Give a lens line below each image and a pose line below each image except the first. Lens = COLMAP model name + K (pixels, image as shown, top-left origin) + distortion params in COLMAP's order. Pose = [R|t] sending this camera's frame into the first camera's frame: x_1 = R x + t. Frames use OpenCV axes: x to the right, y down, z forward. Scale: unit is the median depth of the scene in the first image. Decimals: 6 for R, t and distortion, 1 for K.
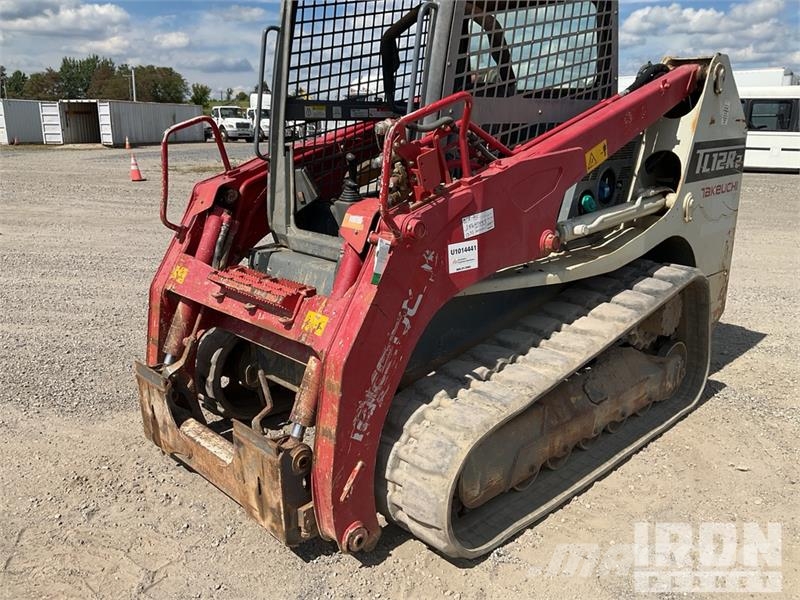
lens RADIAL K [[652.3, 0, 402.5], [0, 652.3, 300.2], [0, 0, 1]] dist [0.029080, -0.002736]
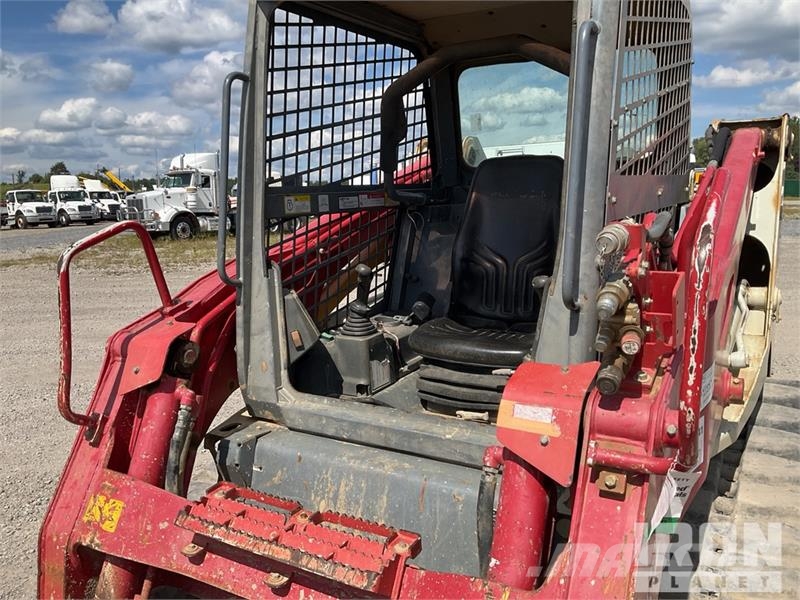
lens RADIAL K [[654.4, 0, 397.1], [0, 654.4, 302.4], [0, 0, 1]] dist [0.108173, -0.224868]
pose [[0.966418, -0.076180, 0.245422, -0.219662], [0.101772, 0.990421, -0.093325, -0.128759], [-0.235962, 0.115168, 0.964914, 0.384287]]
